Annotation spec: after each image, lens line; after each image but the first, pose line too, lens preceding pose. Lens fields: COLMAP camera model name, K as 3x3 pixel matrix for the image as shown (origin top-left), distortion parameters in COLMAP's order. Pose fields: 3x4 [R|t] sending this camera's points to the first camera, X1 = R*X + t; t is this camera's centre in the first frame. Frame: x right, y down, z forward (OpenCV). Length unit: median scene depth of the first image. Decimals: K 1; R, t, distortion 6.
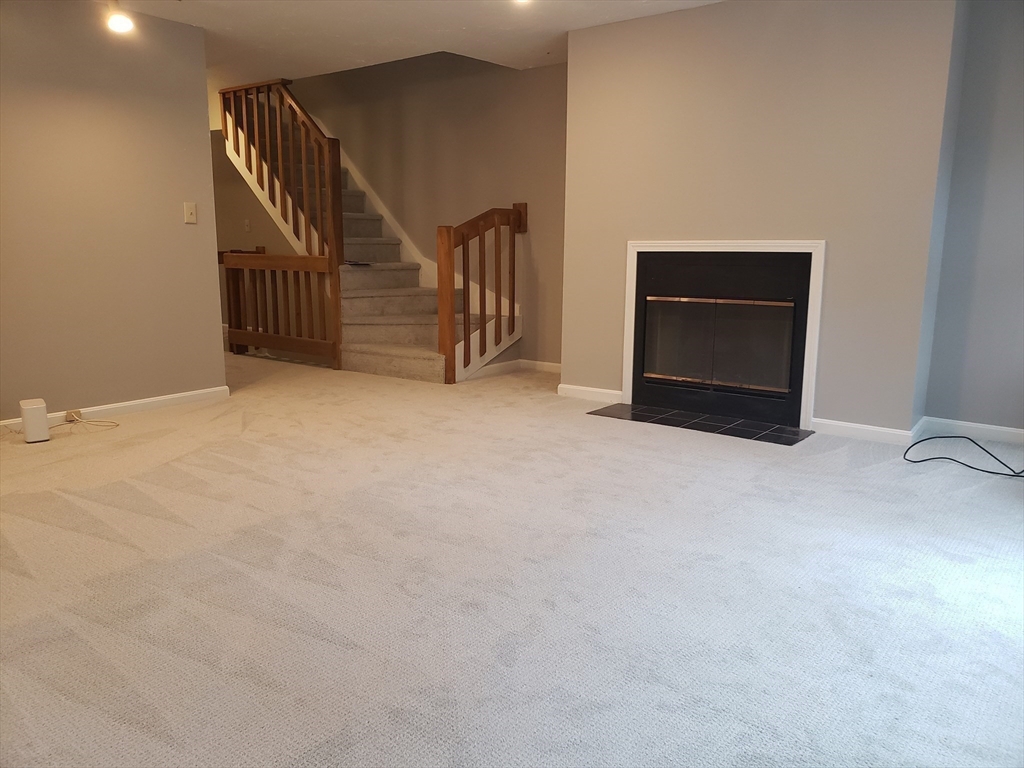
lens RADIAL K [[792.1, 0, 512.0], [0, 792.1, 384.0], [0, 0, 1]] dist [0.035590, 0.000385]
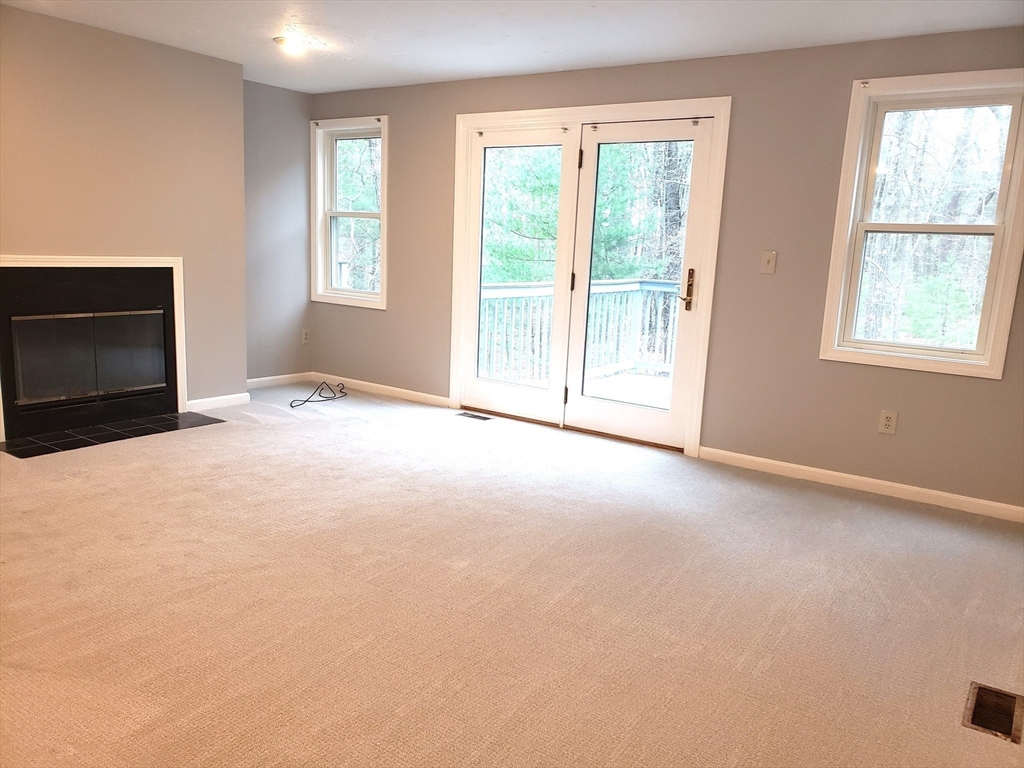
lens RADIAL K [[792.1, 0, 512.0], [0, 792.1, 384.0], [0, 0, 1]] dist [0.035590, 0.000385]
pose [[-0.053529, -0.182551, 0.981738, -0.777926], [0.127598, 0.973838, 0.188039, -0.138130], [-0.990380, 0.135333, -0.028836, 0.491523]]
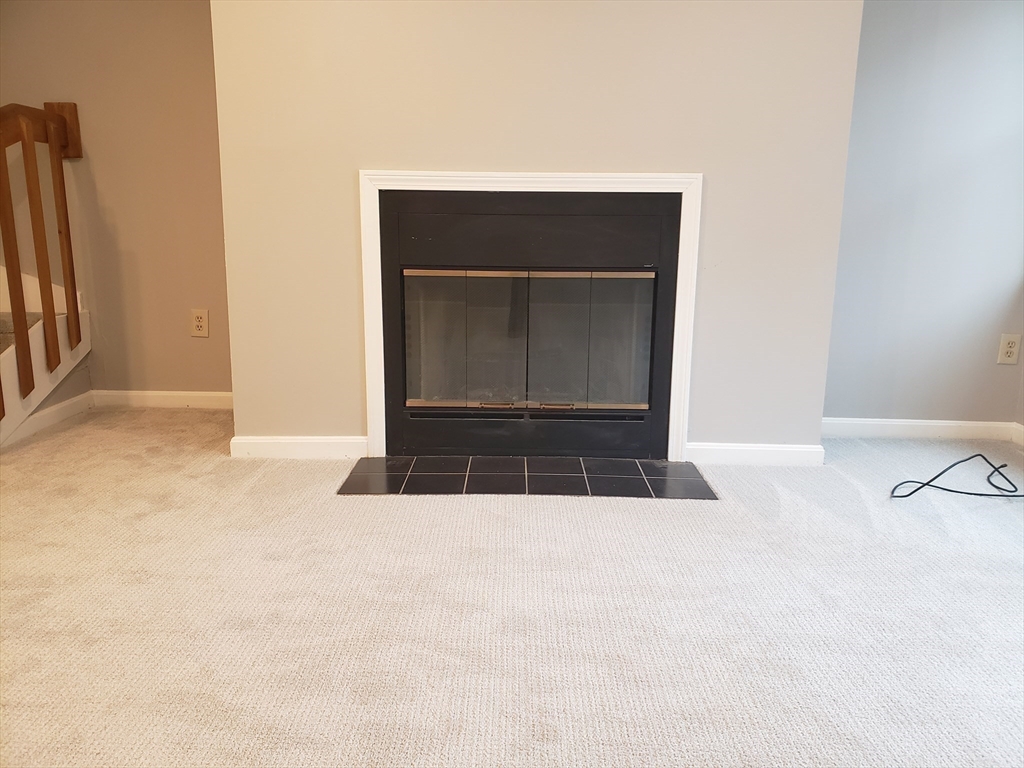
lens RADIAL K [[775.3, 0, 512.0], [0, 775.3, 384.0], [0, 0, 1]] dist [0.097298, -0.137126]
pose [[0.790902, -0.116859, 0.600681, -0.119325], [0.096448, 0.993133, 0.066217, -0.059189], [-0.604294, 0.005564, 0.796742, 0.515621]]
